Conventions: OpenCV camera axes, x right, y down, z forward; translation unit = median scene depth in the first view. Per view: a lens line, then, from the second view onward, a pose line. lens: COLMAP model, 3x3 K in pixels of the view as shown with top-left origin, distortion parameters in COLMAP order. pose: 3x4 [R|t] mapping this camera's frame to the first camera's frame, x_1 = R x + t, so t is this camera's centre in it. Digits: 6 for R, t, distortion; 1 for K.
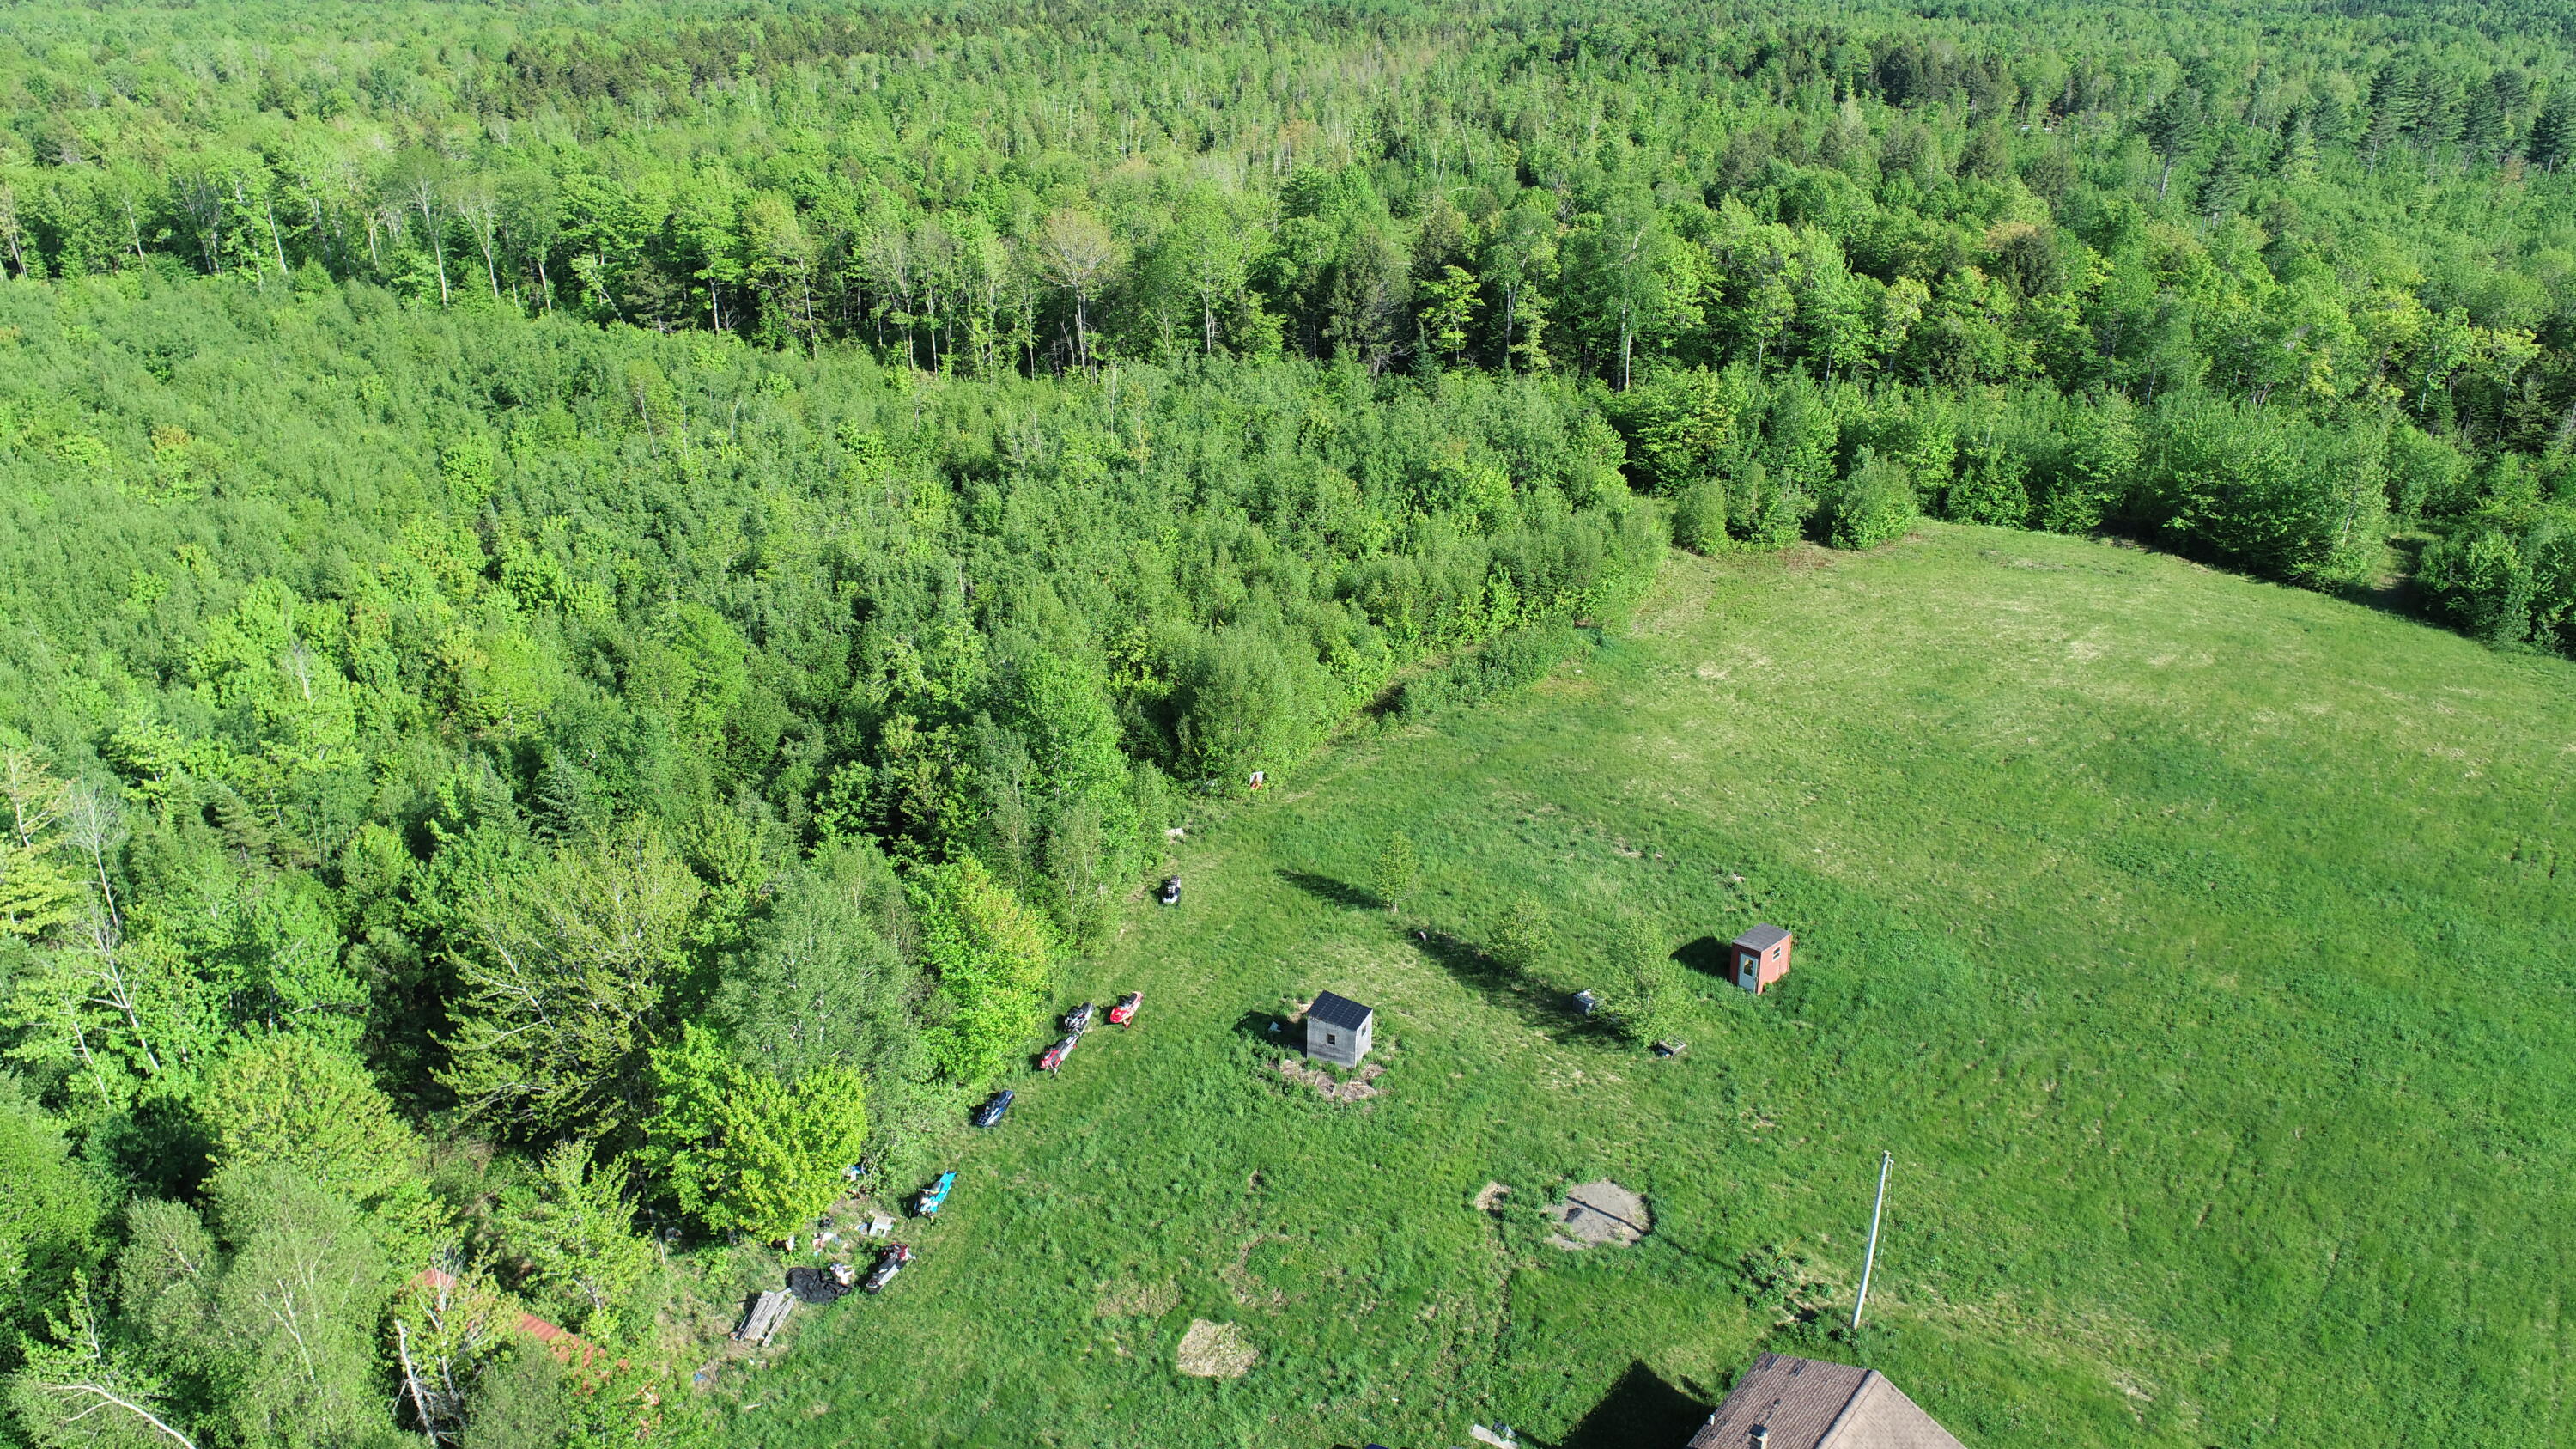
lens RADIAL K [[1756.3, 0, 1287.9], [0, 1756.3, 729.4], [0, 0, 1]] dist [-0.016944, 0.009548]
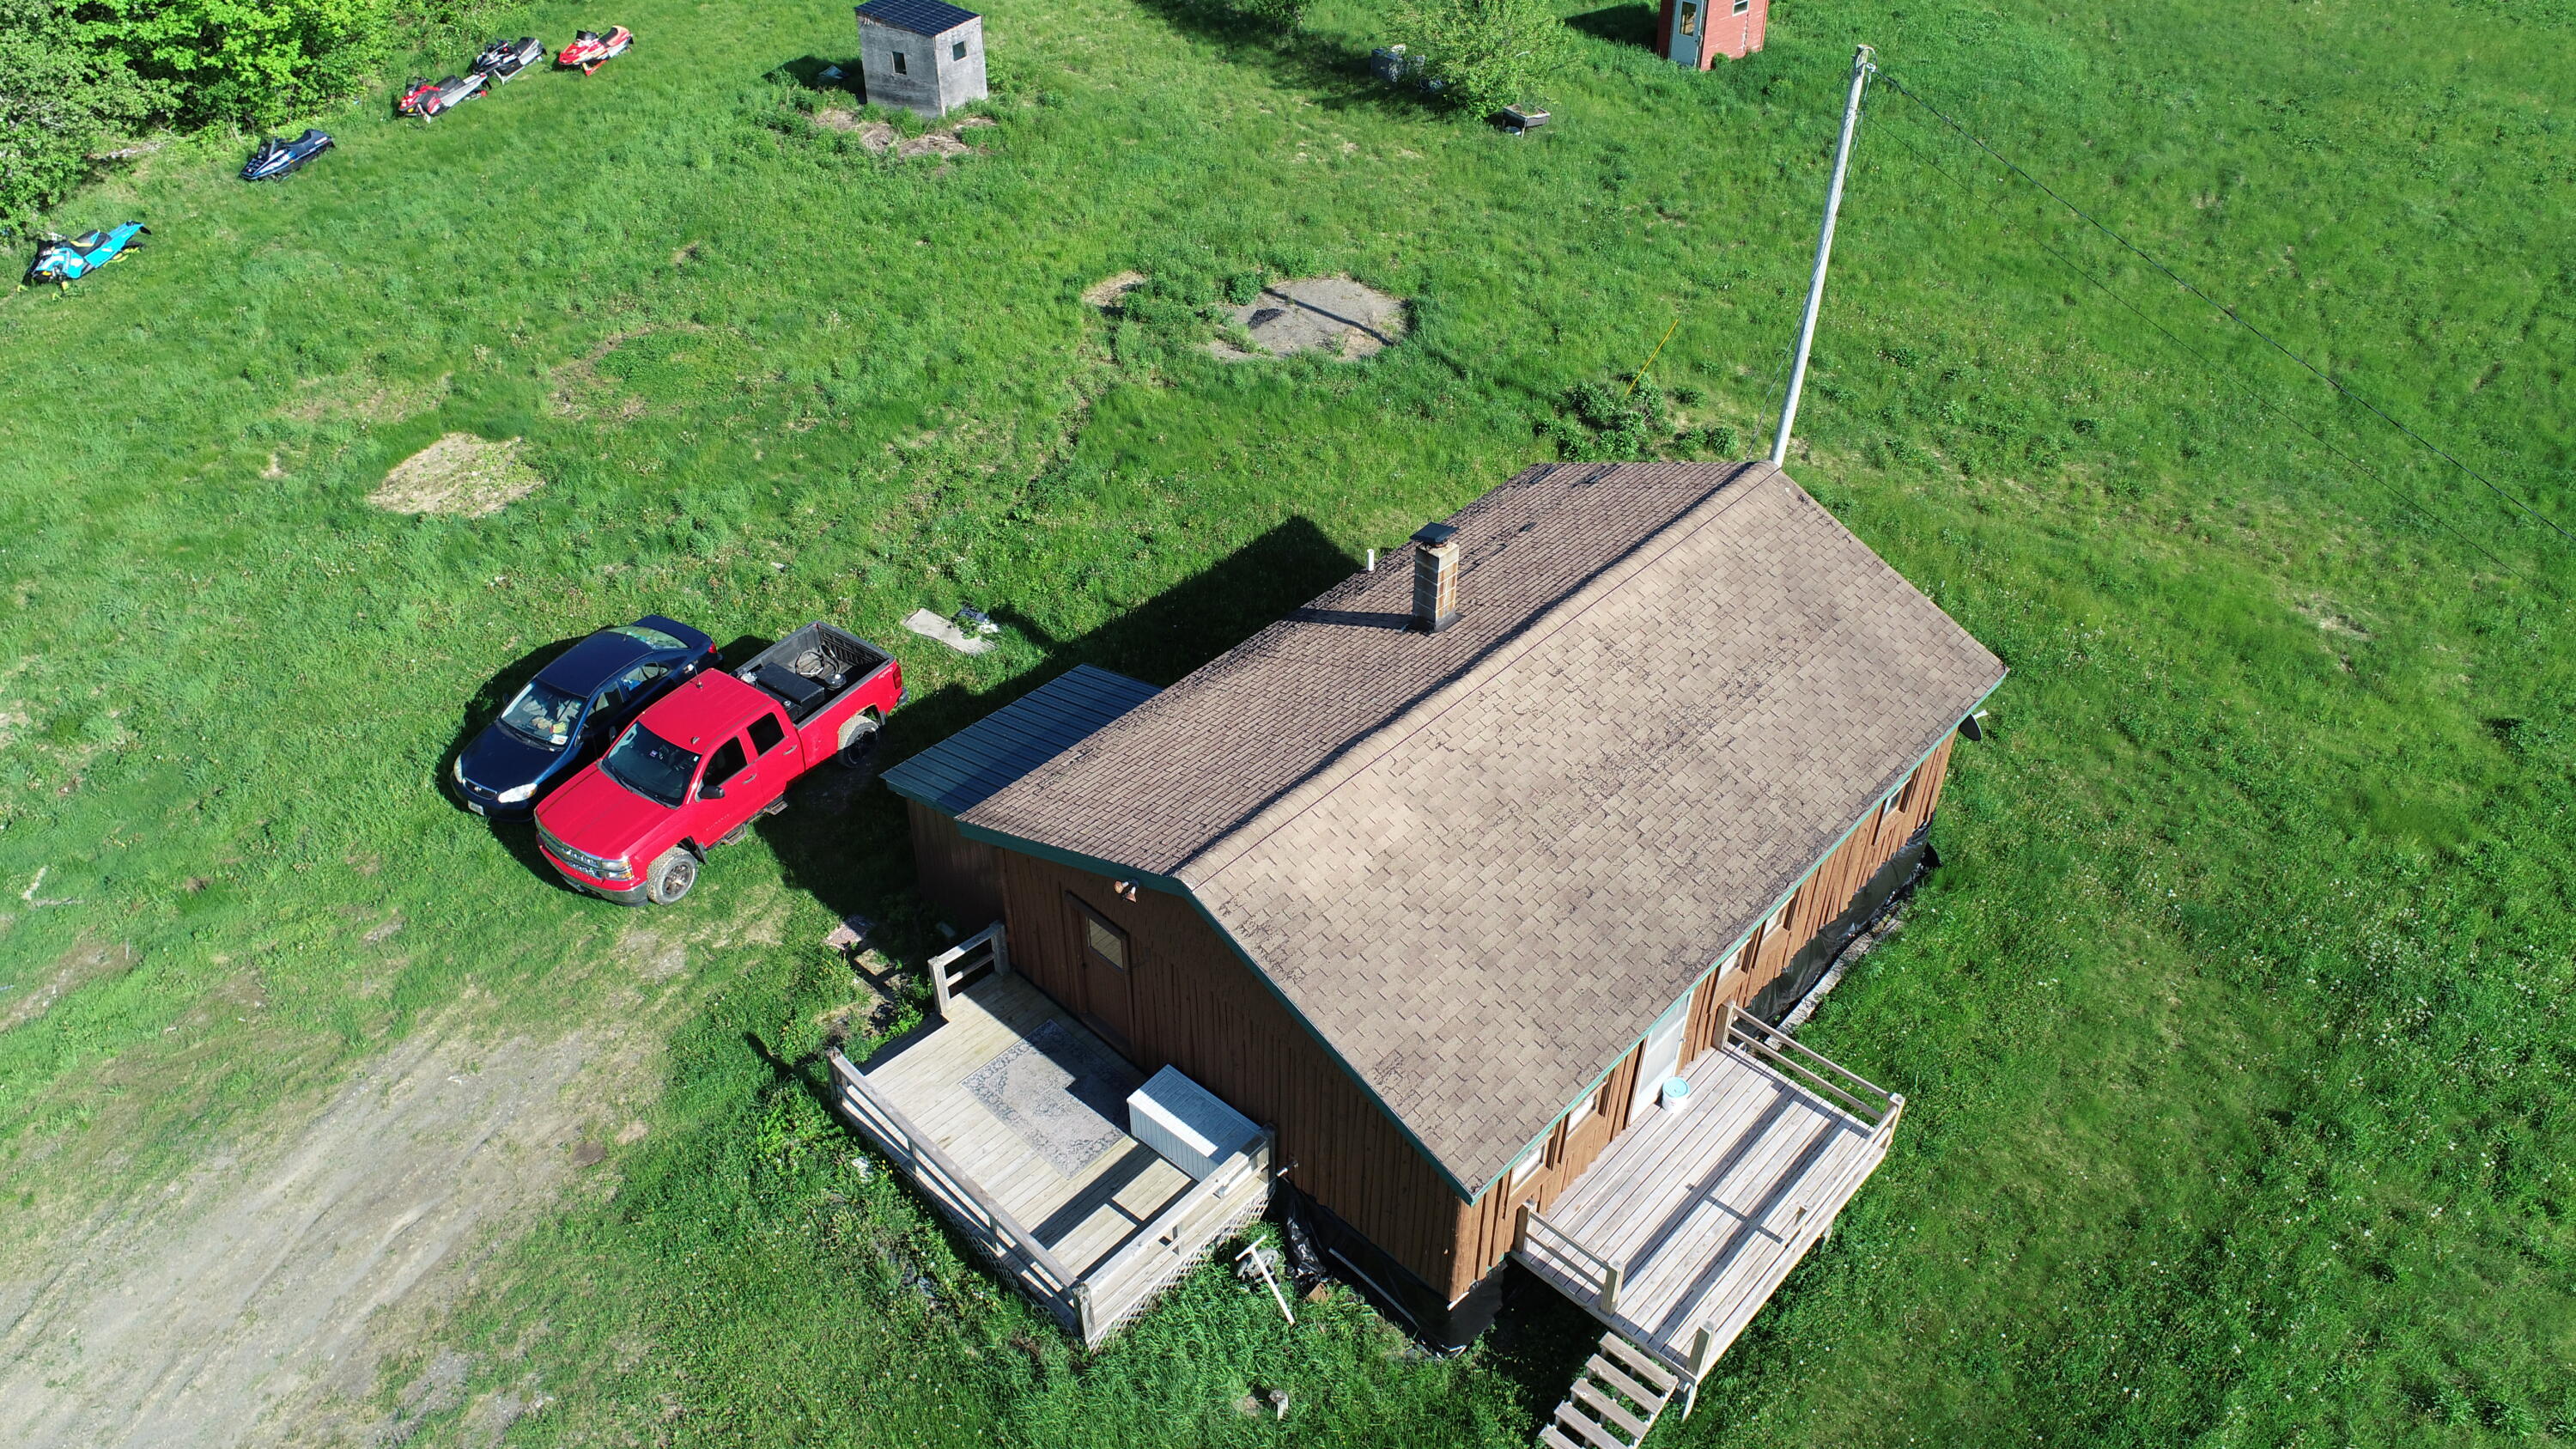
lens RADIAL K [[1756.3, 0, 1286.5], [0, 1756.3, 732.0], [0, 0, 1]] dist [-0.016944, 0.009548]
pose [[0.998693, 0.037406, -0.034824, 0.124678], [-0.027547, 0.967936, 0.249680, 0.171721], [0.043047, -0.248395, 0.967702, 0.299588]]
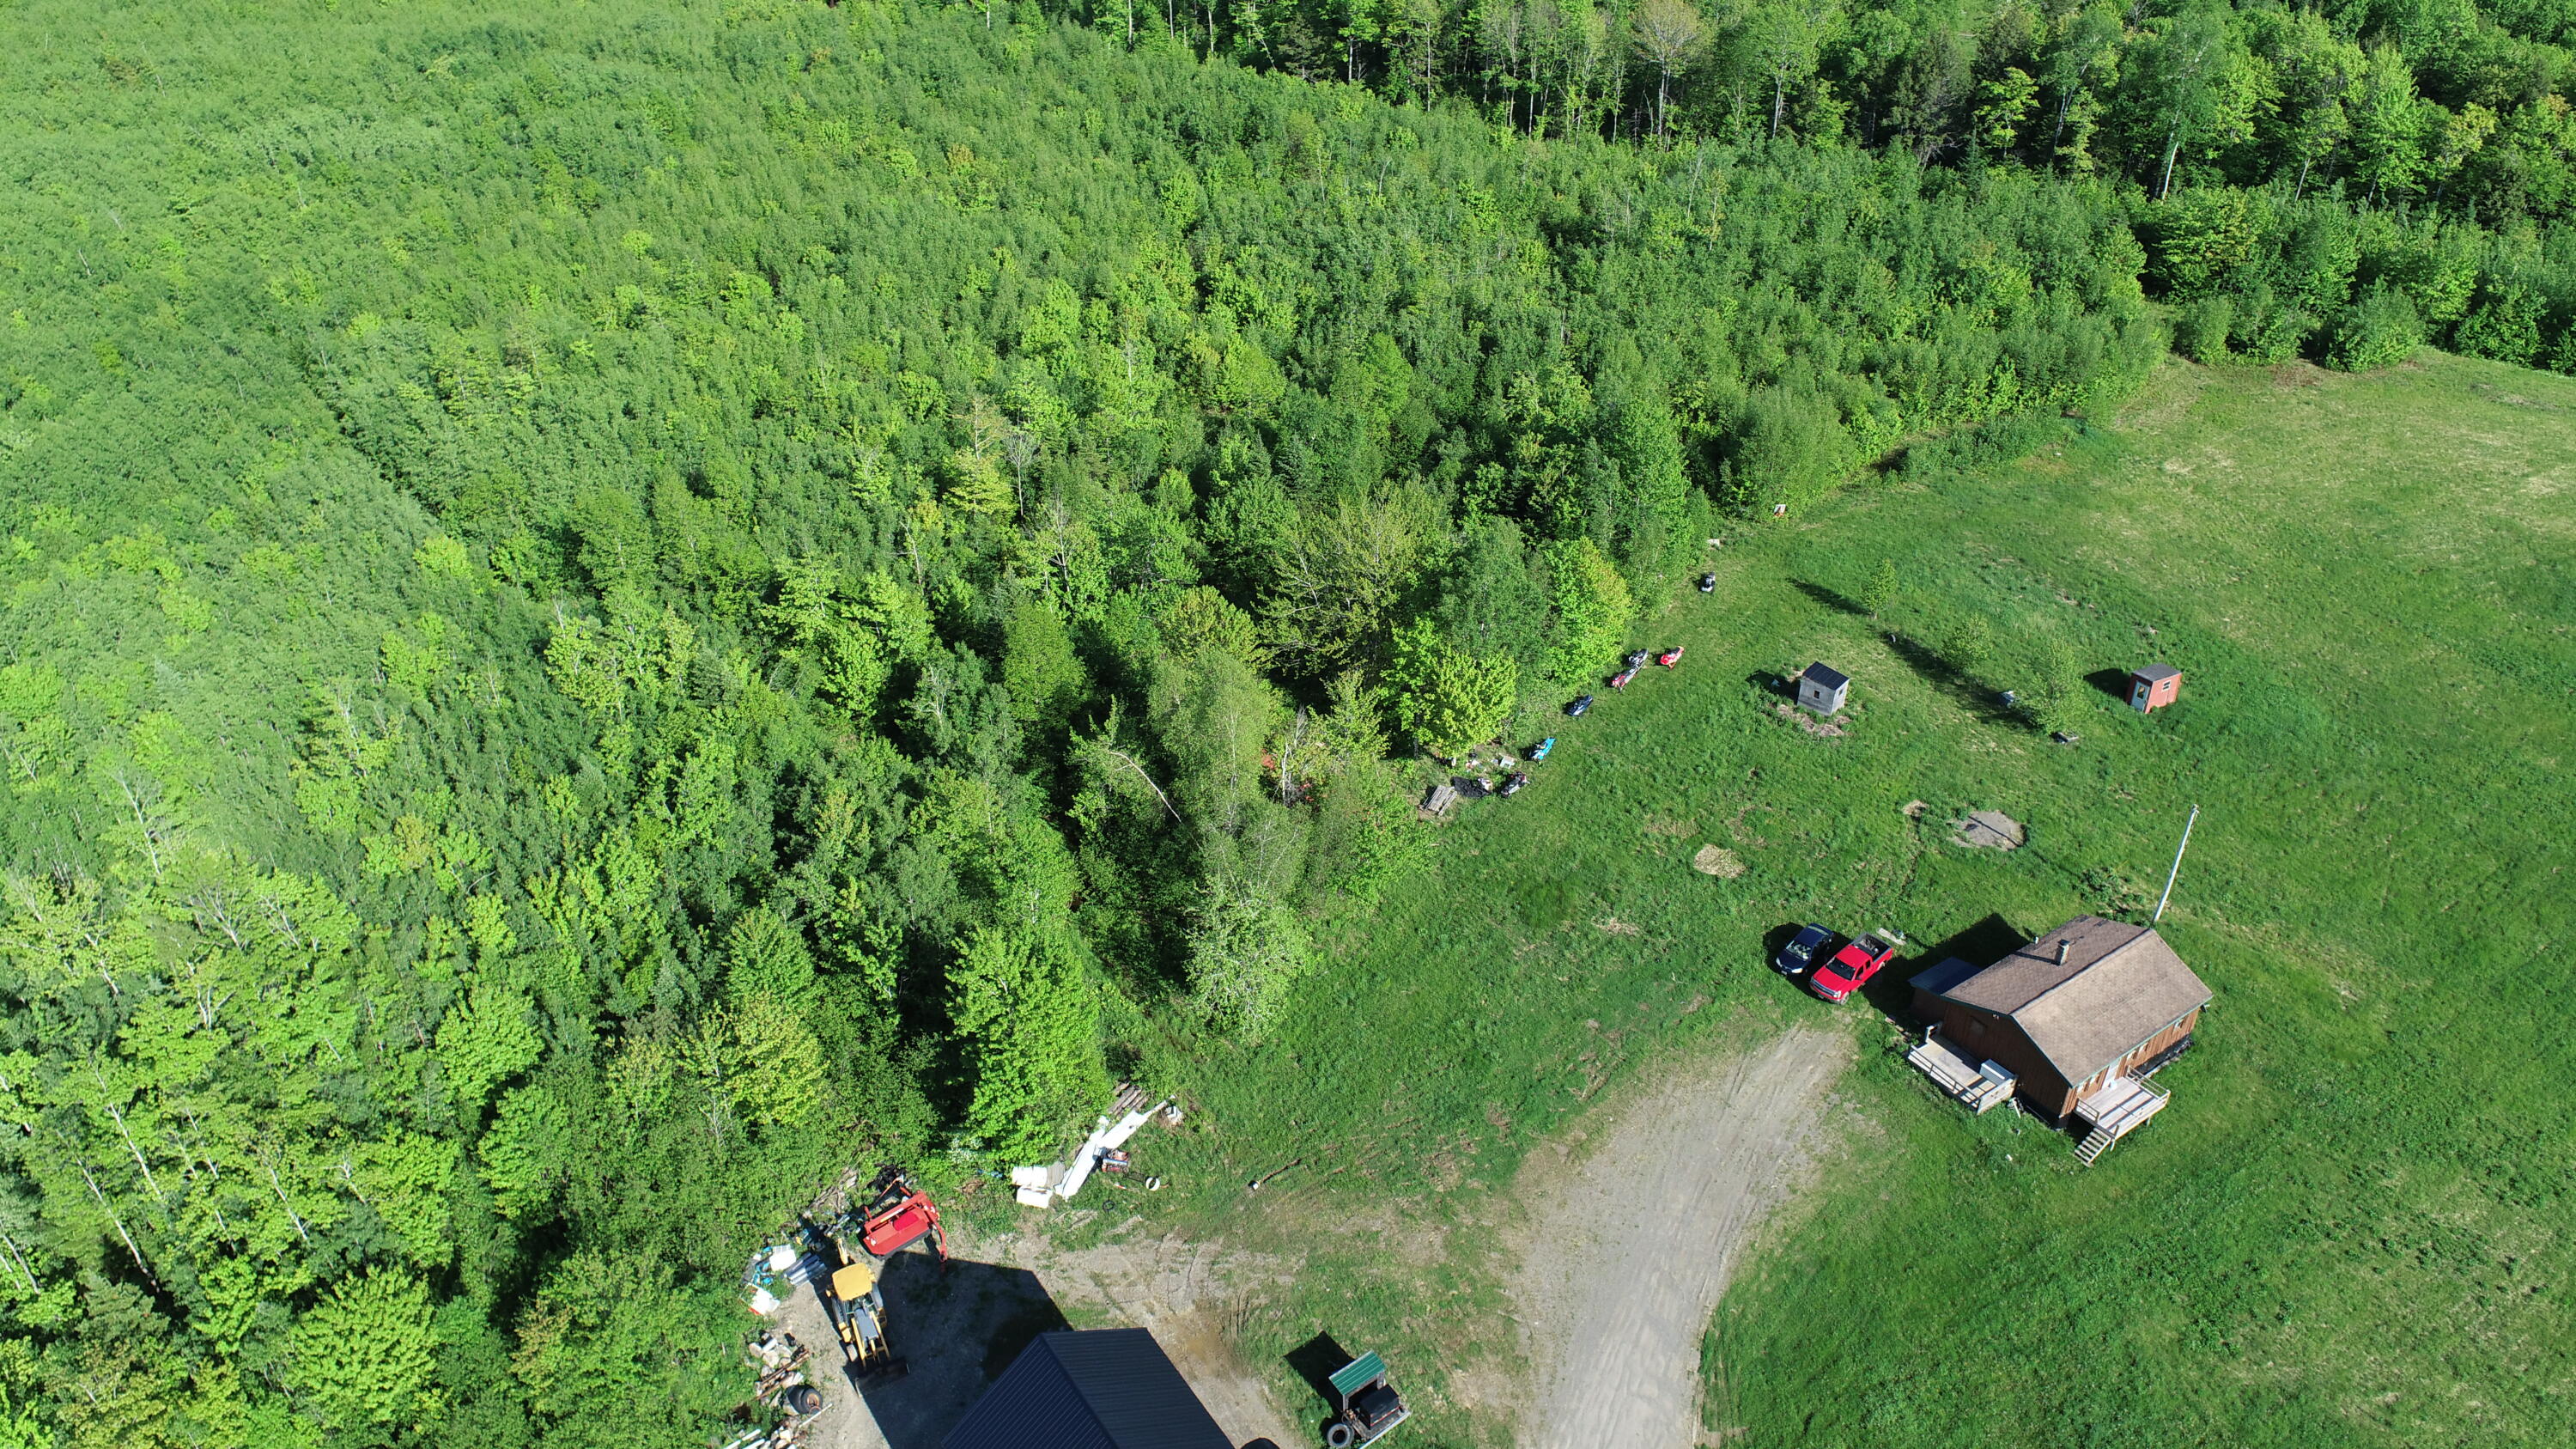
lens RADIAL K [[1756.3, 0, 1280.2], [0, 1756.3, 732.0], [0, 0, 1]] dist [-0.016944, 0.009548]
pose [[0.958780, 0.149580, -0.241591, -0.032679], [-0.108426, 0.978486, 0.175525, 0.000868], [0.262648, -0.142095, 0.954371, -0.357221]]
